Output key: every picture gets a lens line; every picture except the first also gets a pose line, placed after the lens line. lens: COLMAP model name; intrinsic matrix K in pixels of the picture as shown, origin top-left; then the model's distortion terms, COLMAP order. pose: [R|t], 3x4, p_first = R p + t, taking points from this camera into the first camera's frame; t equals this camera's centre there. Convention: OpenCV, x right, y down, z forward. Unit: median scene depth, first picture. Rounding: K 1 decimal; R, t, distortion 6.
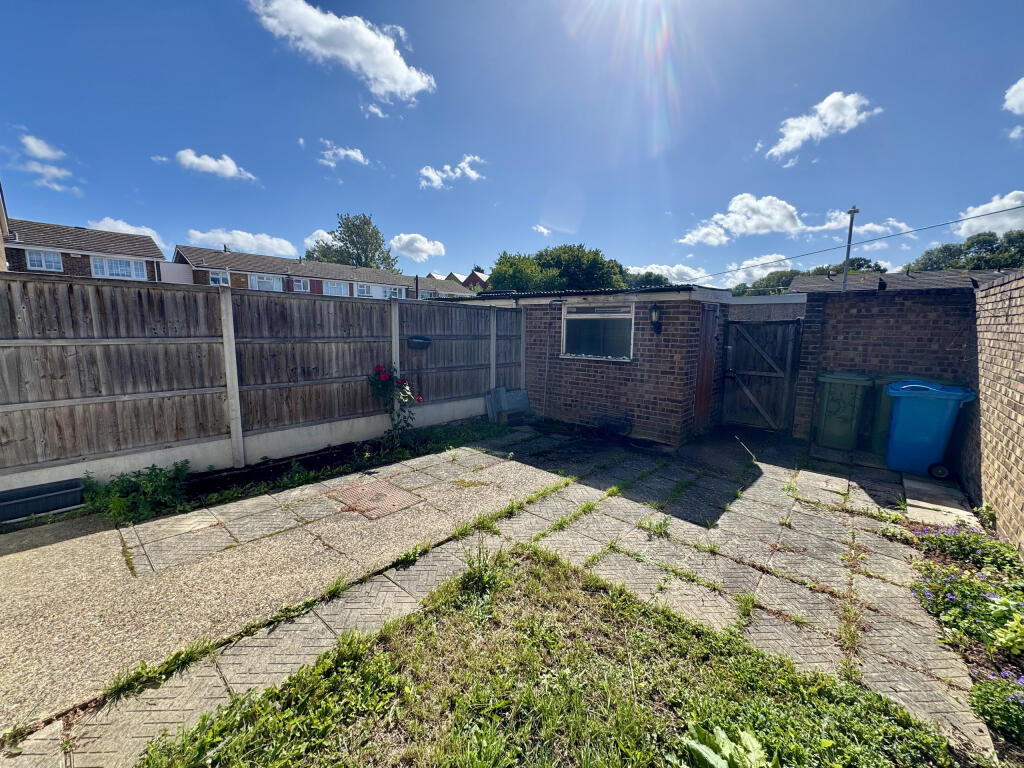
lens RADIAL K [[407.6, 0, 507.6], [0, 407.6, 381.9], [0, 0, 1]] dist [-0.002036, 0.000109]
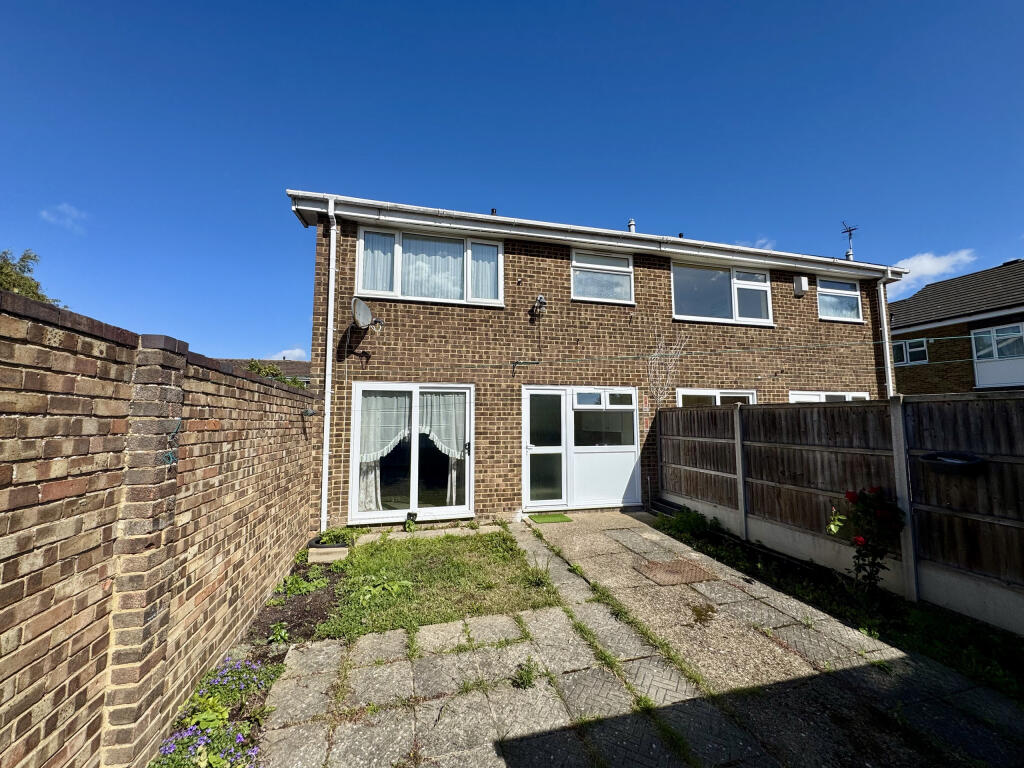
lens RADIAL K [[407.6, 0, 512.2], [0, 407.6, 384.0], [0, 0, 1]] dist [-0.002036, 0.000109]
pose [[-0.555211, -0.087270, -0.827118, 0.831542], [-0.120433, 0.992434, -0.023871, -0.156025], [0.822944, 0.086359, -0.561521, 1.022621]]
